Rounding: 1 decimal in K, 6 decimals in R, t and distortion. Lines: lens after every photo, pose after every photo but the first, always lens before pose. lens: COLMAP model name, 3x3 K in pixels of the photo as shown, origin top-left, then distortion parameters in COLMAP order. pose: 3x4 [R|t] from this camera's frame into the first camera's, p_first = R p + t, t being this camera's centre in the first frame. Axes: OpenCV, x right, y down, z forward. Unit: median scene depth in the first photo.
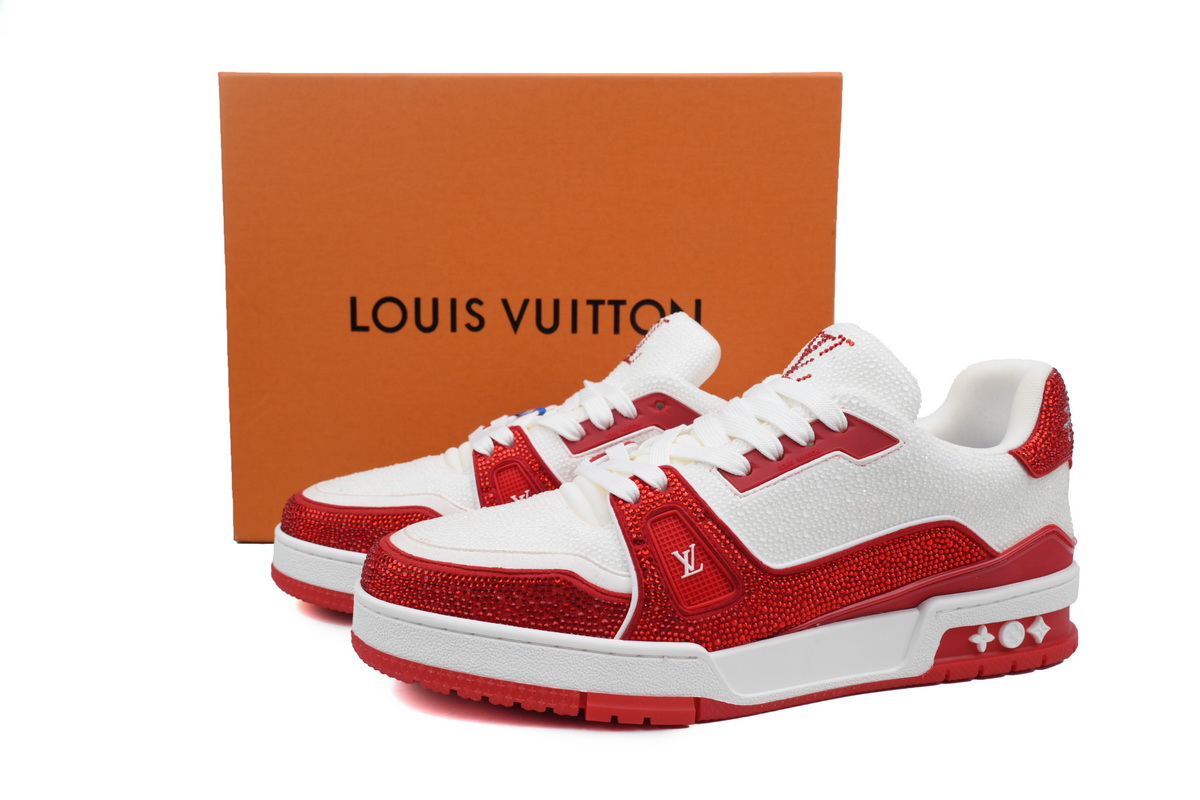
lens RADIAL K [[1012.9, 0, 600.0], [0, 1012.9, 400.0], [0, 0, 1]] dist [-0.005998, -0.001331]
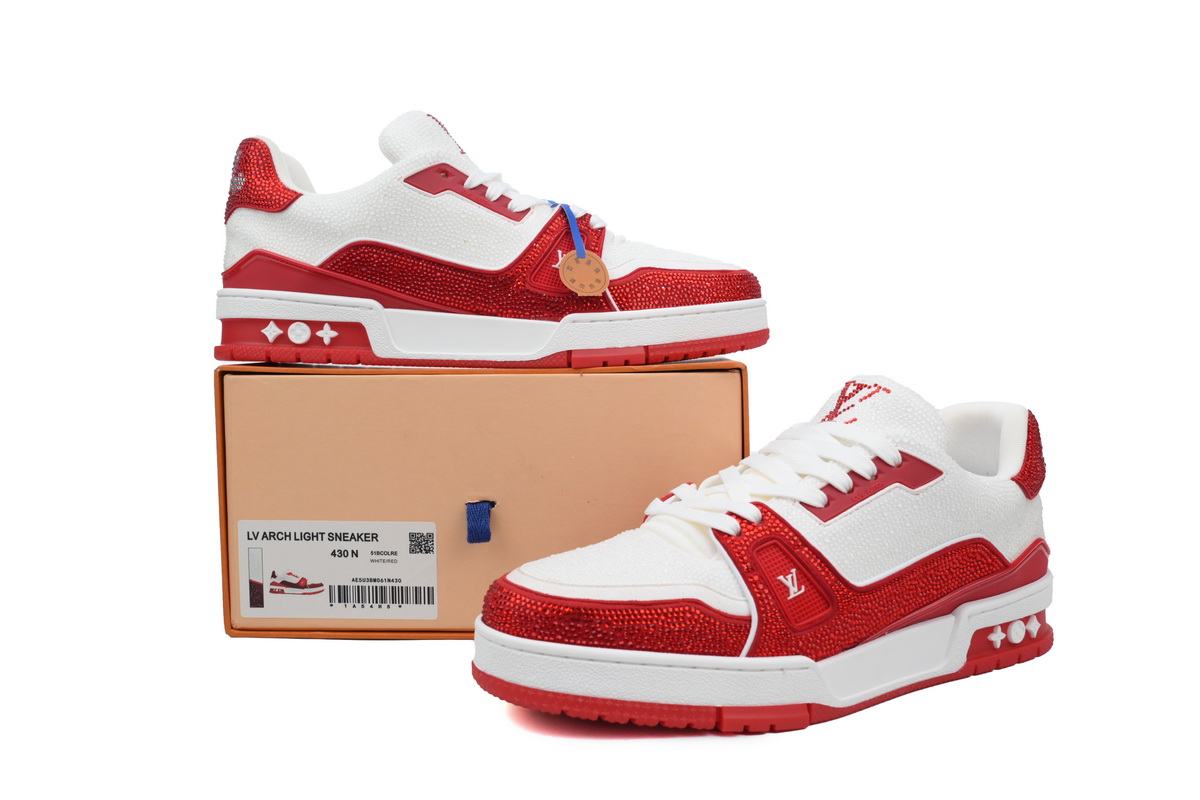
lens RADIAL K [[1012.9, 0, 600.0], [0, 1012.9, 400.0], [0, 0, 1]] dist [-0.005998, -0.001331]
pose [[0.974167, -0.018999, 0.225027, -0.365793], [0.028747, 0.998781, -0.040125, -0.008588], [-0.223990, 0.045558, 0.973526, -0.071534]]
